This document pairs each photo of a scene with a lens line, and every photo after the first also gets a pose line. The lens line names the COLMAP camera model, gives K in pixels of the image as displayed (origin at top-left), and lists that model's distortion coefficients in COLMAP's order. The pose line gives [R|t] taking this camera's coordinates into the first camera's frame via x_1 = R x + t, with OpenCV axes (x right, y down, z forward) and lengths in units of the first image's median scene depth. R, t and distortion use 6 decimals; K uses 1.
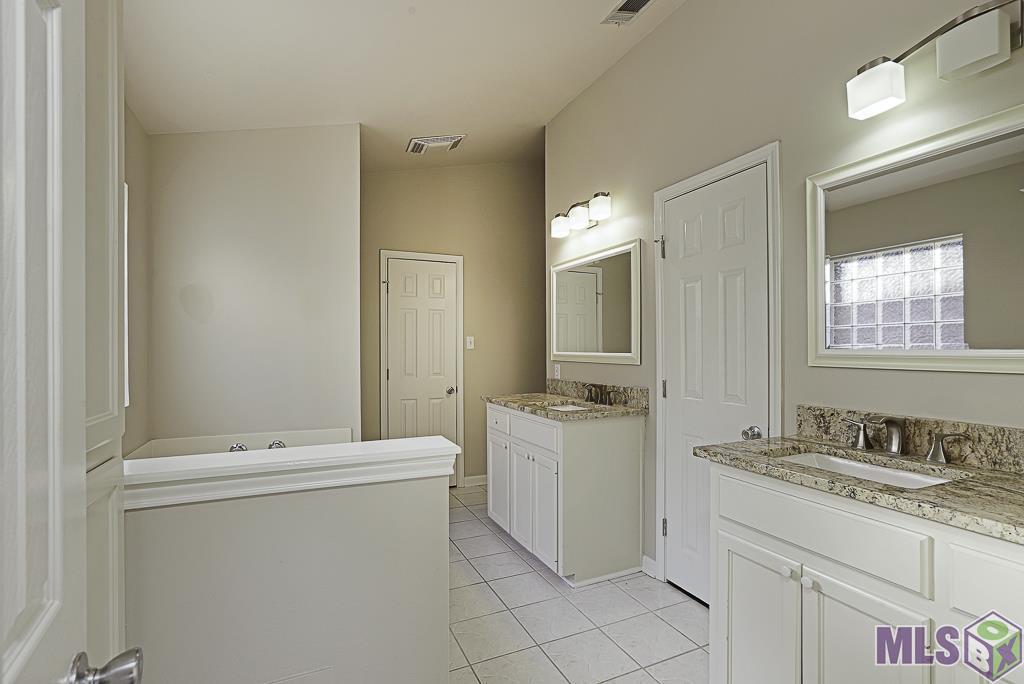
lens RADIAL K [[476.6, 0, 516.7], [0, 476.6, 346.3], [0, 0, 1]] dist [-0.028273, 0.009913]
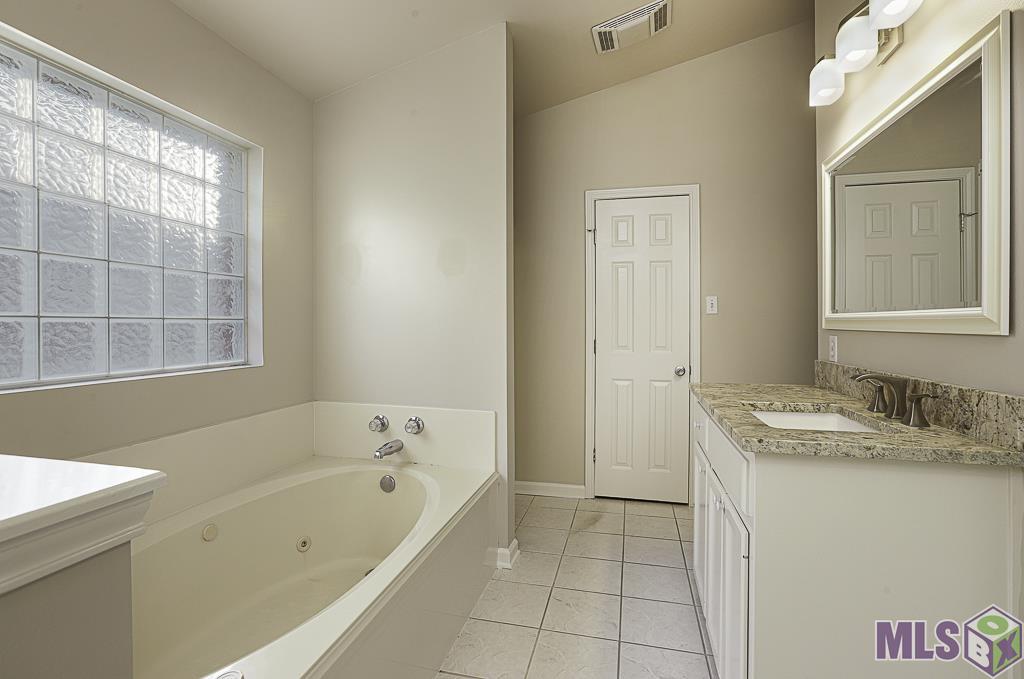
lens RADIAL K [[476.6, 0, 507.5], [0, 476.6, 321.7], [0, 0, 1]] dist [-0.028273, 0.009913]
pose [[0.778235, -0.001581, -0.627971, 0.146729], [0.002959, 0.999995, 0.001149, 0.021258], [0.627966, -0.002753, 0.778236, 0.361597]]
